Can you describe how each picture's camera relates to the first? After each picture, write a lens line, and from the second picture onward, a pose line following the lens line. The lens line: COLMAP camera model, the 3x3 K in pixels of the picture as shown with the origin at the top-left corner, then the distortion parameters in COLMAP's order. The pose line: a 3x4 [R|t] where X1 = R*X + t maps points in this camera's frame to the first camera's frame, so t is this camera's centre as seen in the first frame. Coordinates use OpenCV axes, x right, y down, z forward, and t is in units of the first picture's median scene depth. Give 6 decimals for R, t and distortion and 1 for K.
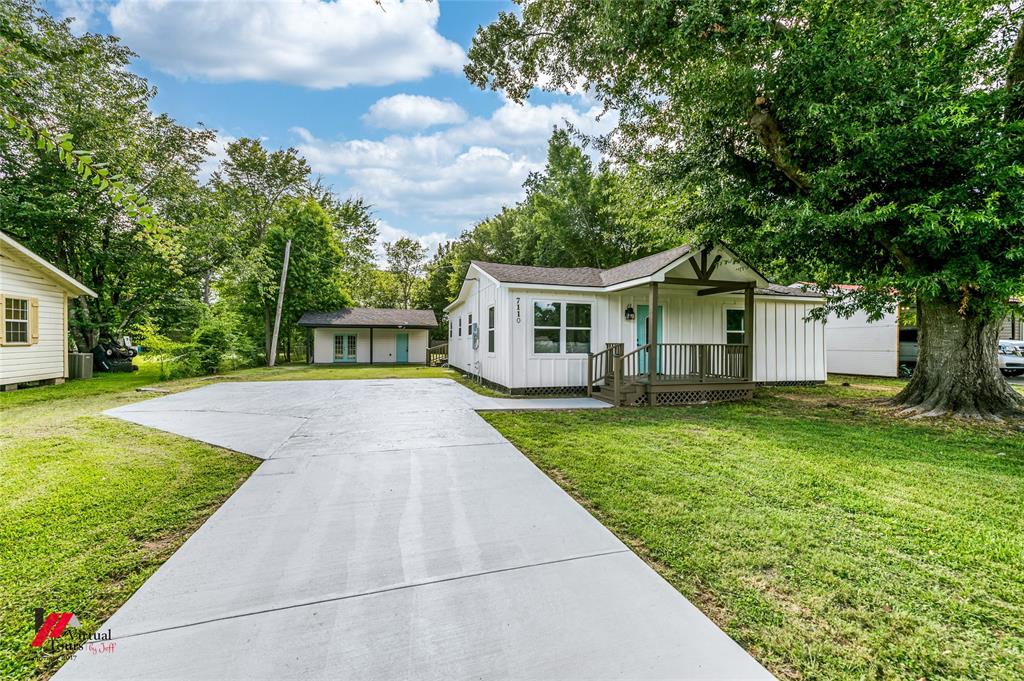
lens RADIAL K [[416.0, 0, 512.0], [0, 416.0, 340.5], [0, 0, 1]] dist [0.001610, 0.000062]
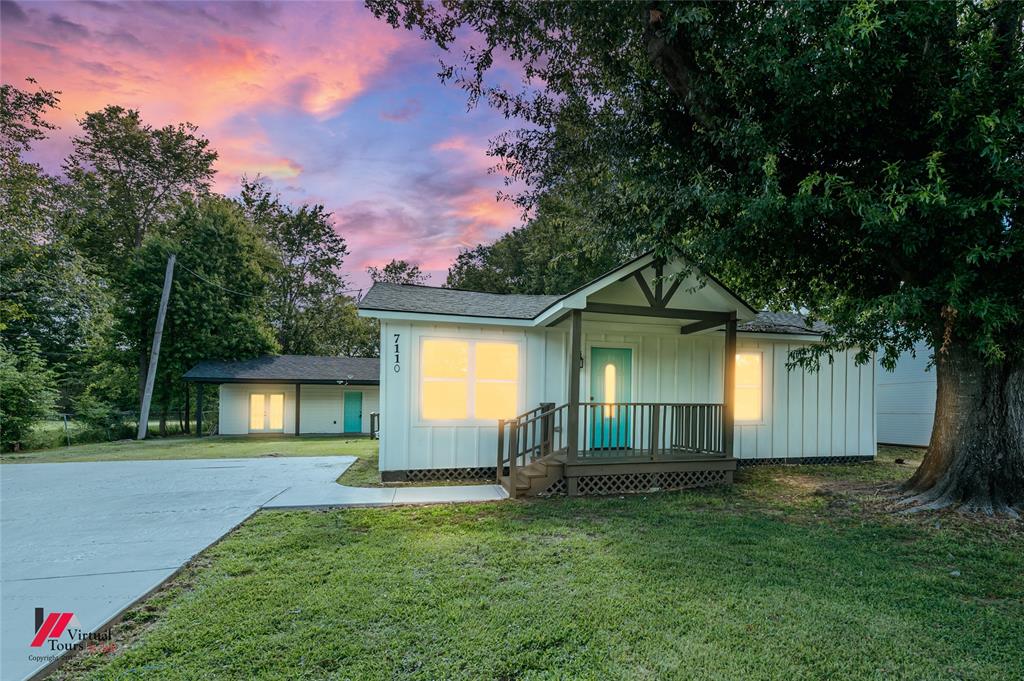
lens RADIAL K [[556.6, 0, 608.3], [0, 556.6, 411.9], [0, 0, 1]] dist [0.000648, -0.000339]
pose [[0.998503, -0.002683, 0.054627, 0.250261], [0.001821, 0.999873, 0.015831, 0.005823], [-0.054663, -0.015708, 0.998381, 0.078823]]
